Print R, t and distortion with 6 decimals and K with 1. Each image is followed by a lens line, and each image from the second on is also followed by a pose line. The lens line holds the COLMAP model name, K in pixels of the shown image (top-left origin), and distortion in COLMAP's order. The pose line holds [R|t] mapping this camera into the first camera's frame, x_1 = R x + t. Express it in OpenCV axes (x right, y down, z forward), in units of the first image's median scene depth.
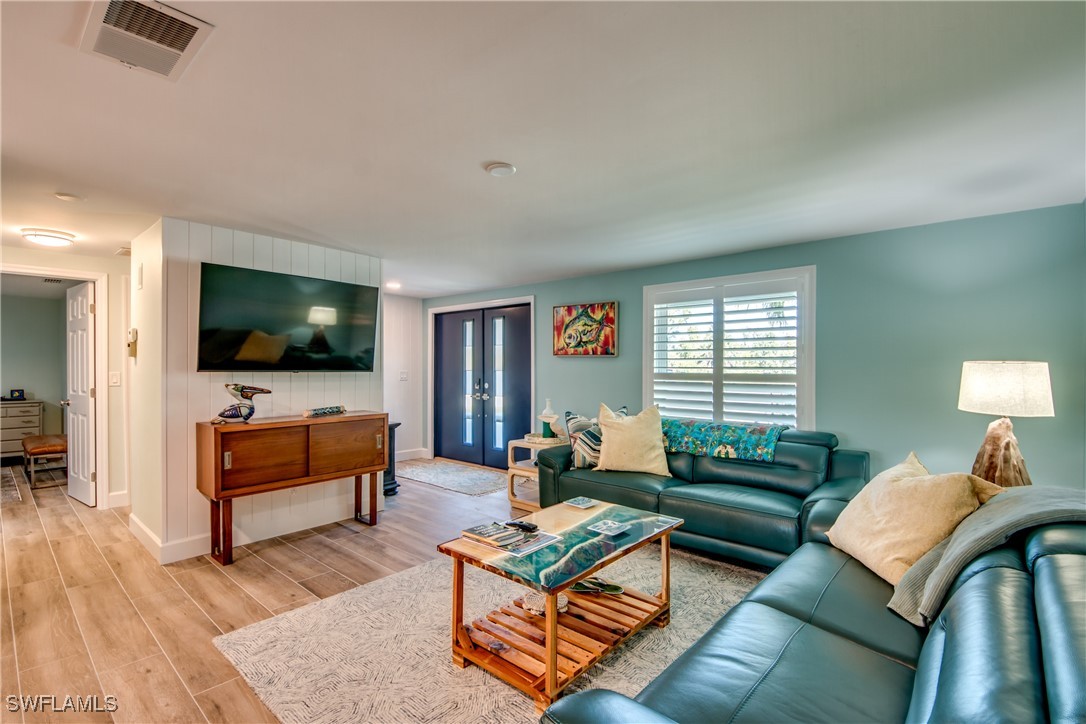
lens RADIAL K [[507.0, 0, 540.0], [0, 507.0, 368.5], [0, 0, 1]] dist [0.081264, -0.089910]
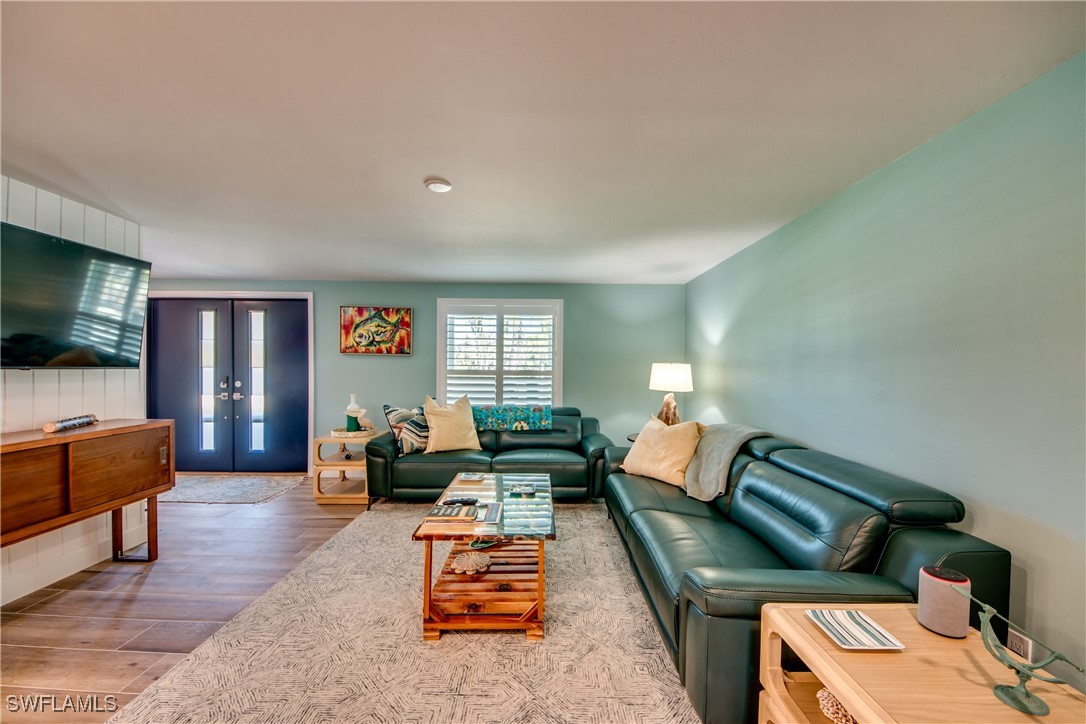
lens RADIAL K [[419.0, 0, 544.0], [0, 419.0, 367.7], [0, 0, 1]] dist [0.000393, -0.000334]
pose [[0.734970, 0.001857, 0.678097, -0.287541], [-0.004275, 0.999989, 0.001894, 0.000915], [-0.678086, -0.004291, 0.734970, 0.096240]]
